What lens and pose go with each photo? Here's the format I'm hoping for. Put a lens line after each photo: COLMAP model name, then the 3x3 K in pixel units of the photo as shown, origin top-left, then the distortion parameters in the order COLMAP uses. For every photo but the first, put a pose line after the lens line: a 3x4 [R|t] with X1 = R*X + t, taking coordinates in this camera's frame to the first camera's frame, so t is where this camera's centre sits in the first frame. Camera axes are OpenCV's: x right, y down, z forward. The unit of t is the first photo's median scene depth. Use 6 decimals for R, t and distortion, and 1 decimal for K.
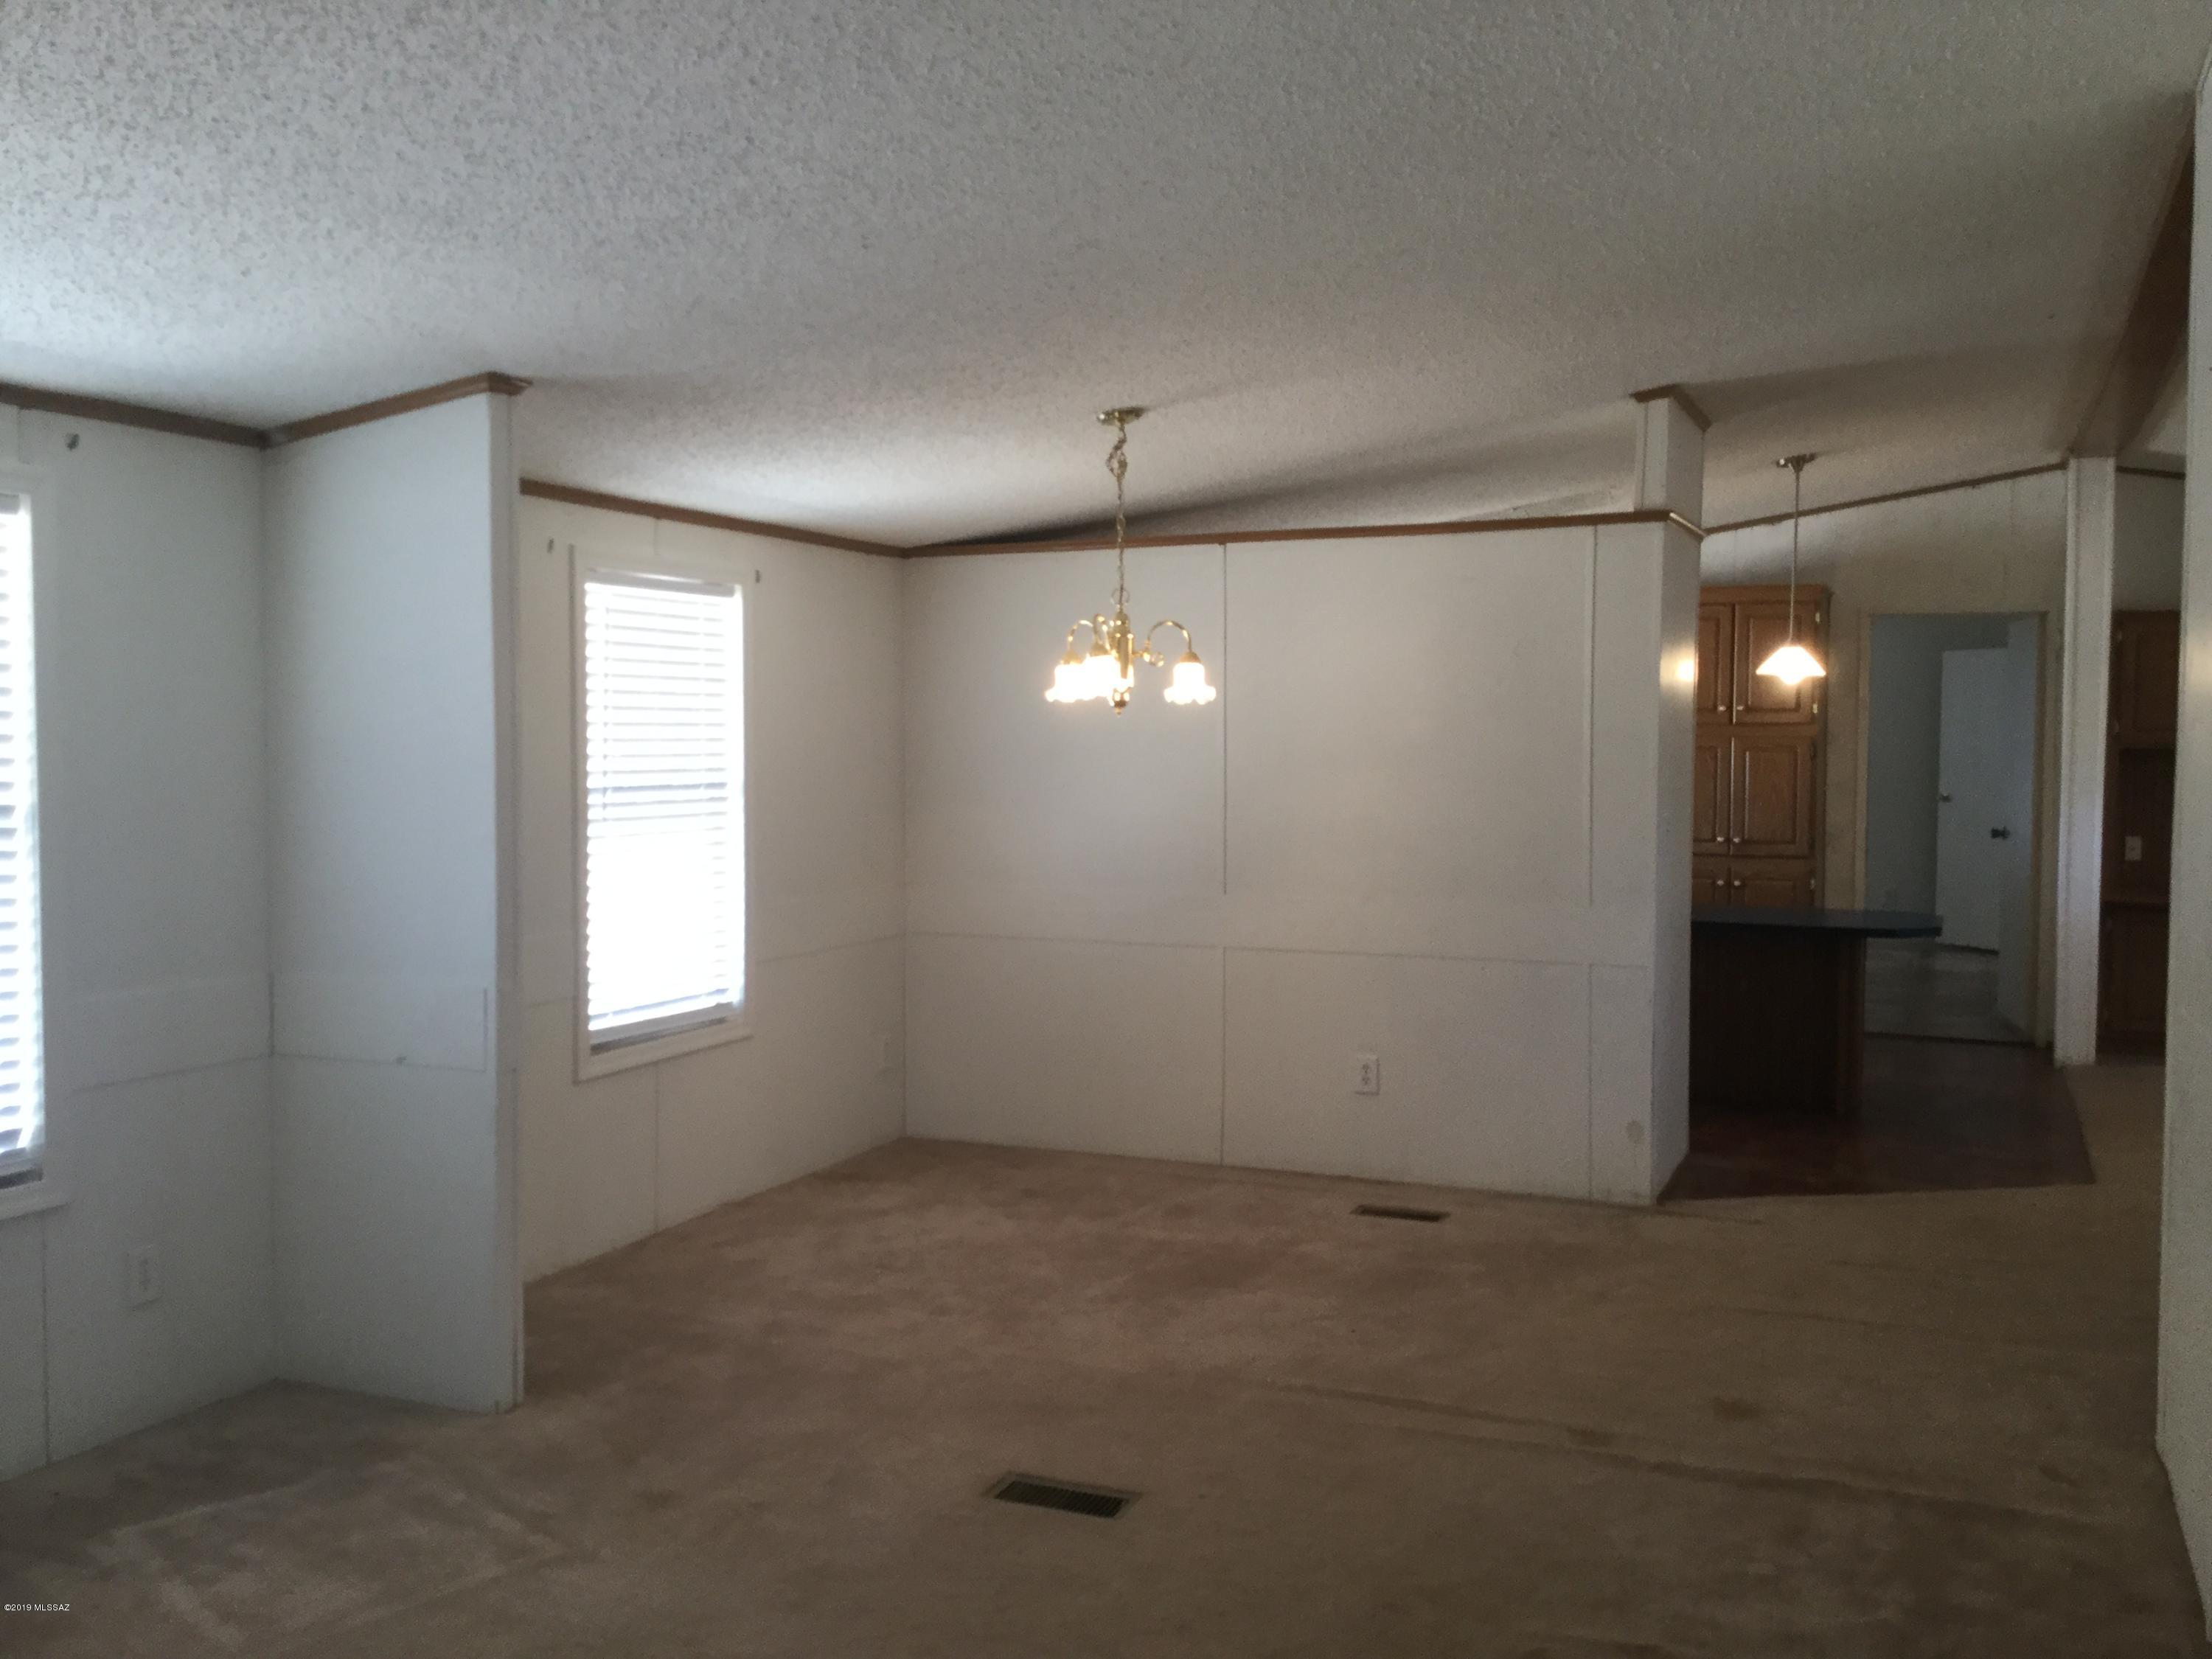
lens RADIAL K [[1920.2, 0, 1095.5], [0, 1920.2, 835.6], [0, 0, 1]] dist [0.039031, -0.013055]
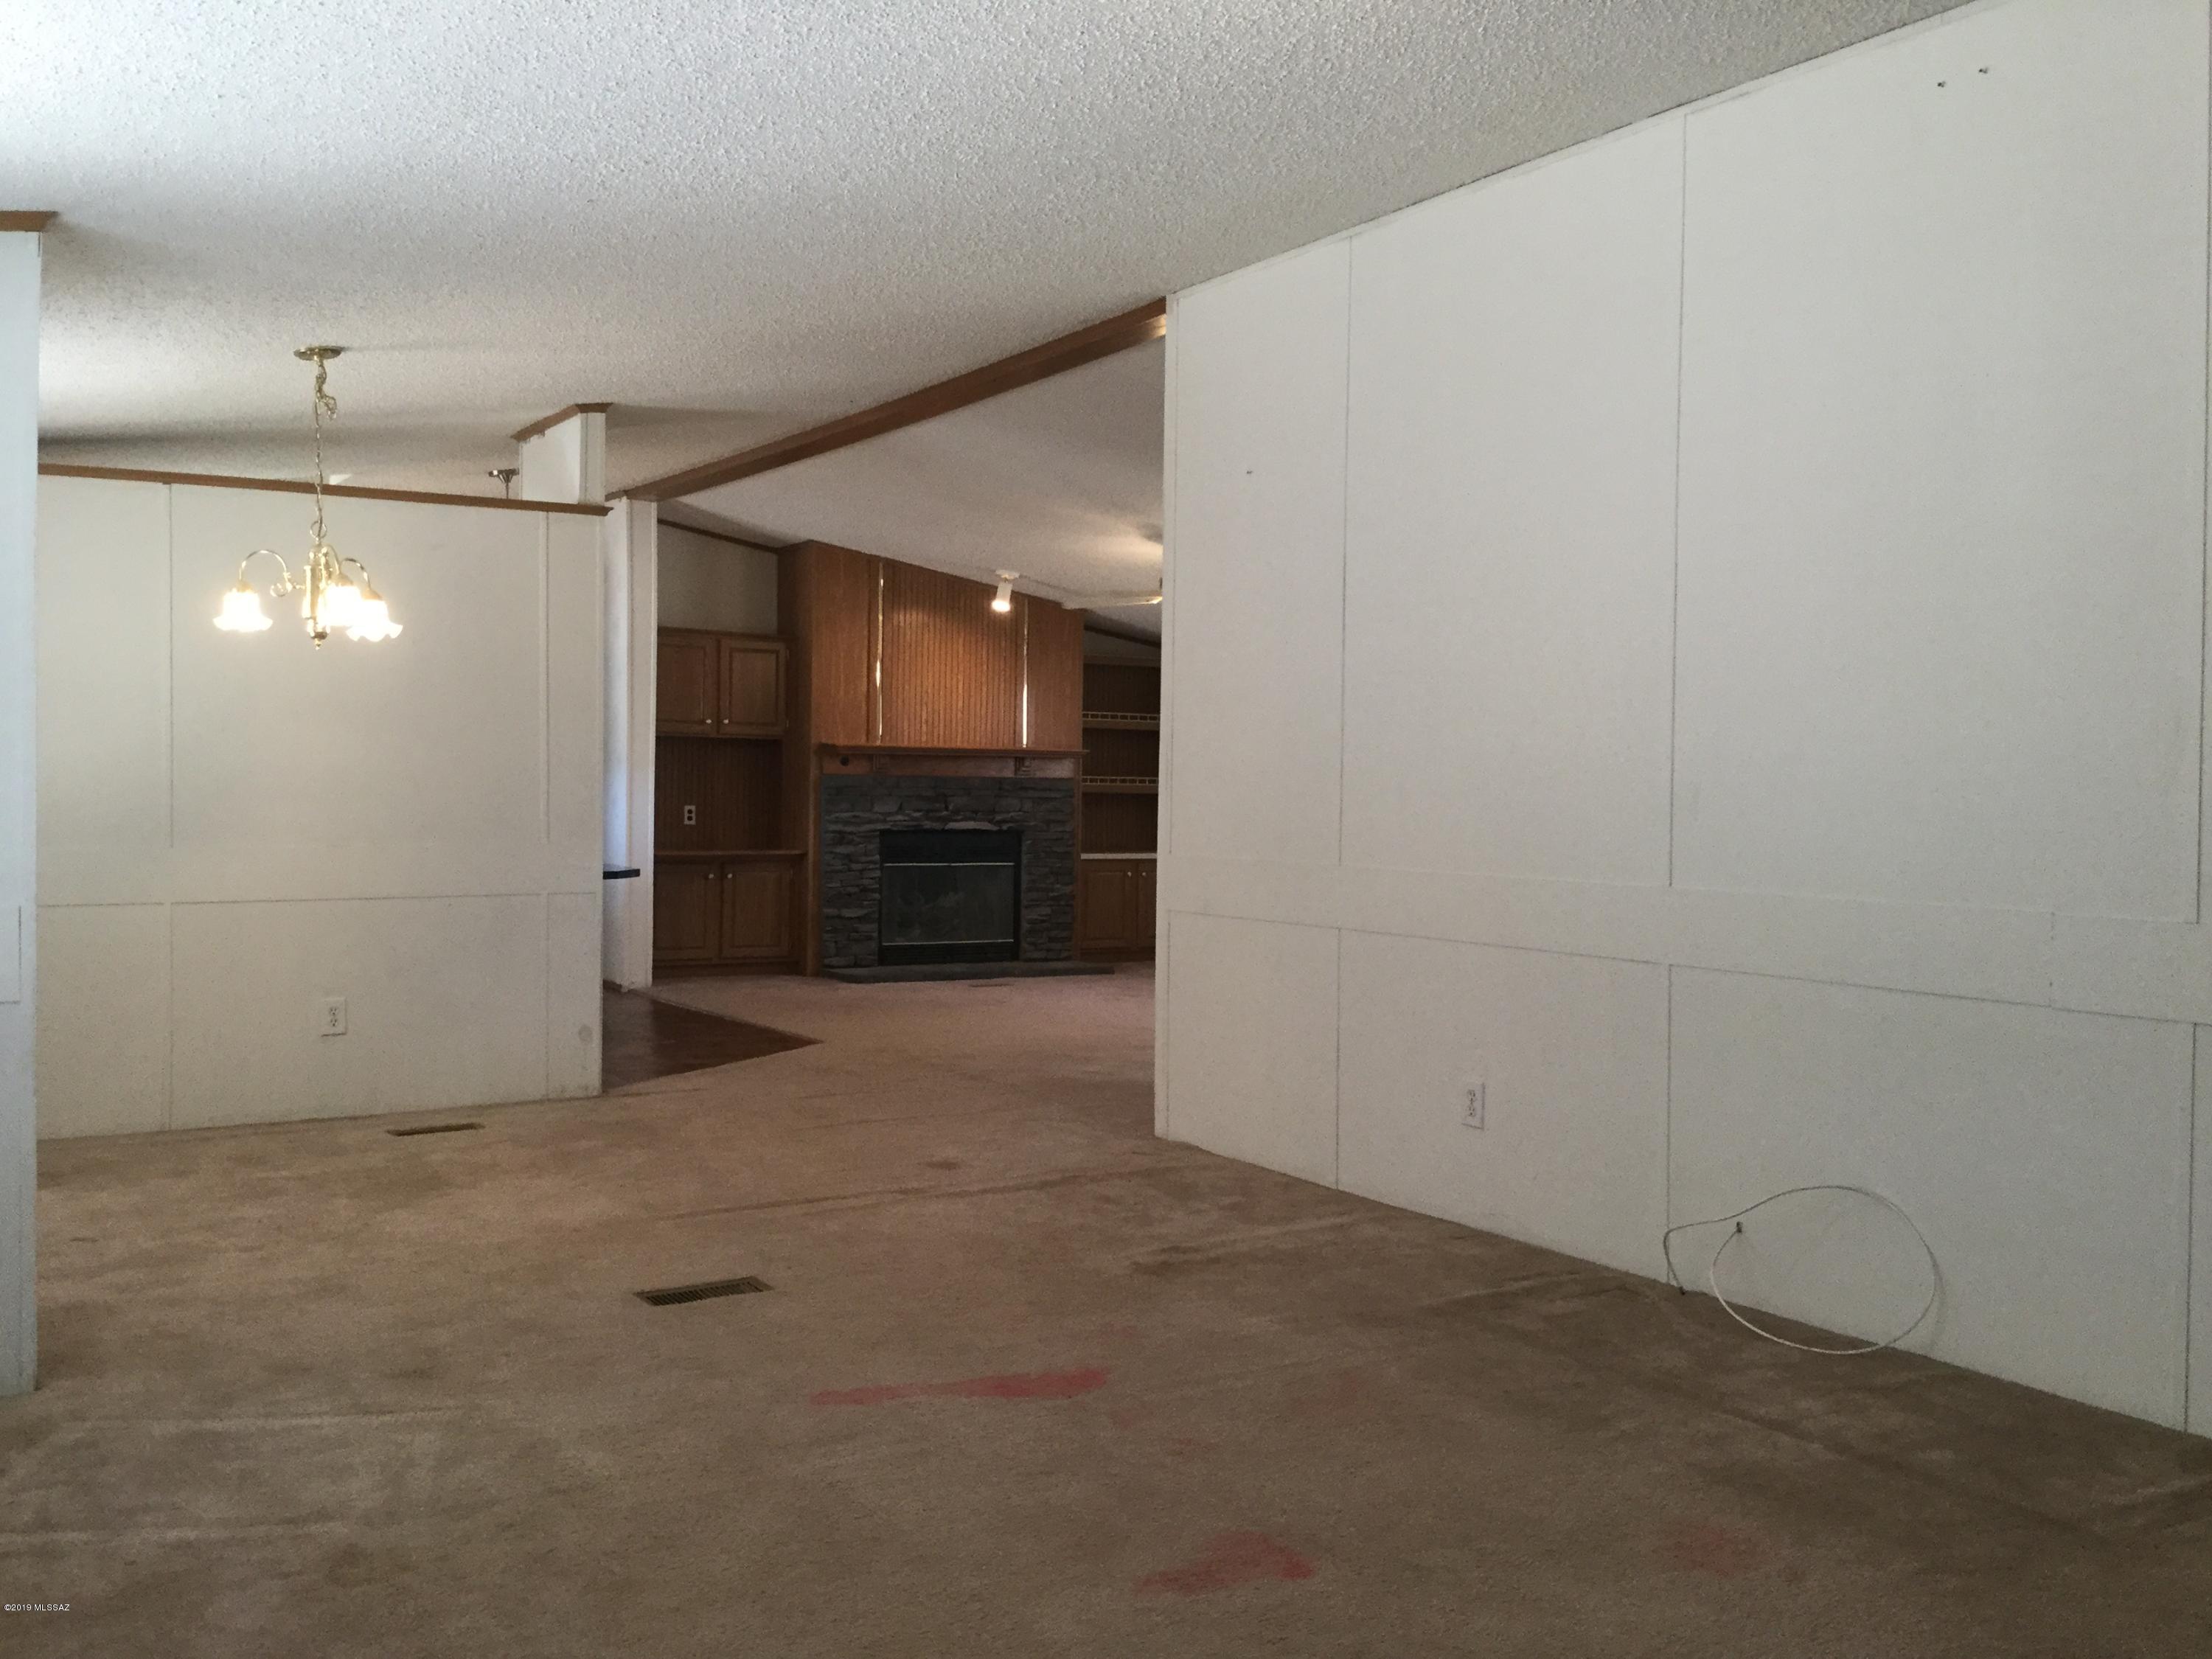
lens RADIAL K [[2019.4, 0, 1103.9], [0, 2019.4, 821.7], [0, 0, 1]] dist [0.007482, 0.000000]
pose [[0.514010, -0.003219, 0.857778, -0.672685], [0.033728, 0.999295, -0.016461, 0.060267], [-0.857121, 0.037393, 0.513756, 0.099172]]
